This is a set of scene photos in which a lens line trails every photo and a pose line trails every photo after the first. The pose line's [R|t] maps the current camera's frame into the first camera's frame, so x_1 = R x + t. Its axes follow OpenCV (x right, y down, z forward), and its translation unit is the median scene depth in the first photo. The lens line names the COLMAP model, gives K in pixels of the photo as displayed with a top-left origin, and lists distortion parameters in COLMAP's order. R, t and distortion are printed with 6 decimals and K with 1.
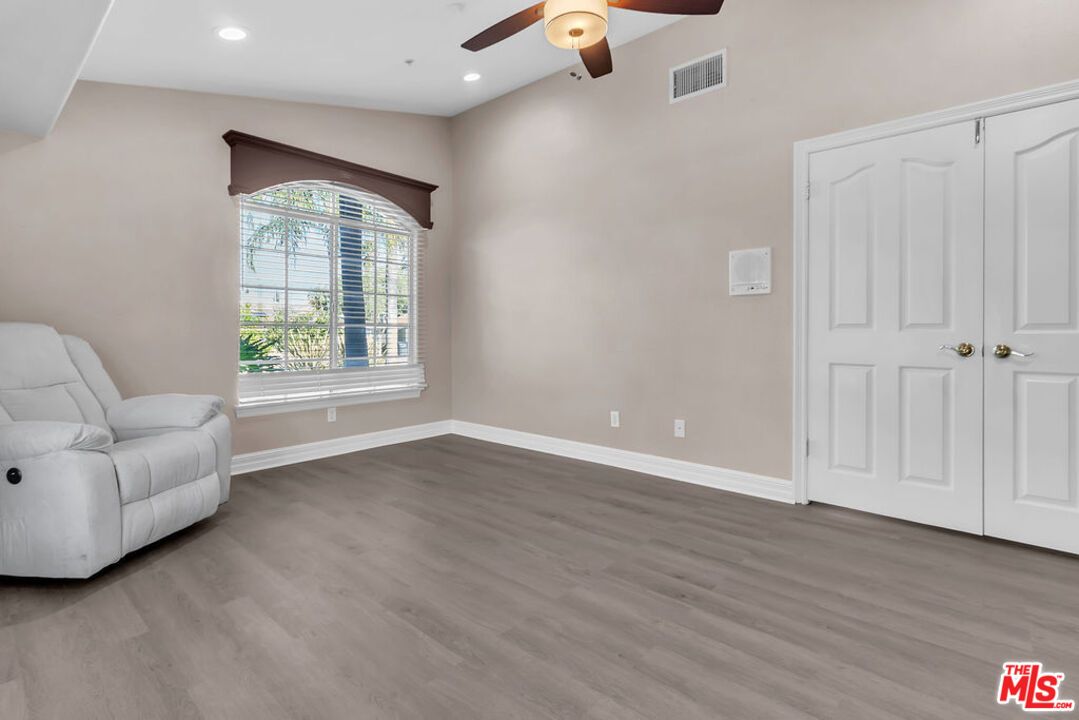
lens RADIAL K [[506.1, 0, 541.5], [0, 506.1, 337.5], [0, 0, 1]] dist [0.001294, 0.000215]
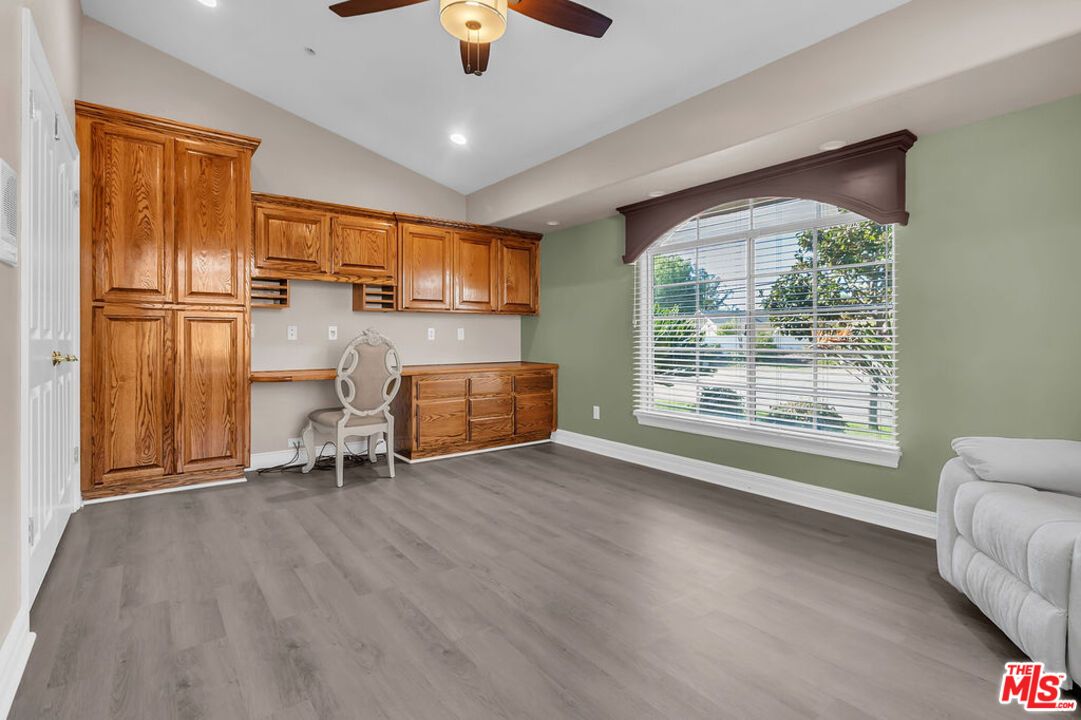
lens RADIAL K [[507.0, 0, 542.5], [0, 507.0, 337.4], [0, 0, 1]] dist [0.001294, 0.000215]
pose [[-0.979427, -0.003352, 0.201771, -0.274238], [-0.000750, 0.999916, 0.012966, -0.034850], [-0.201797, 0.012548, -0.979347, 2.059034]]
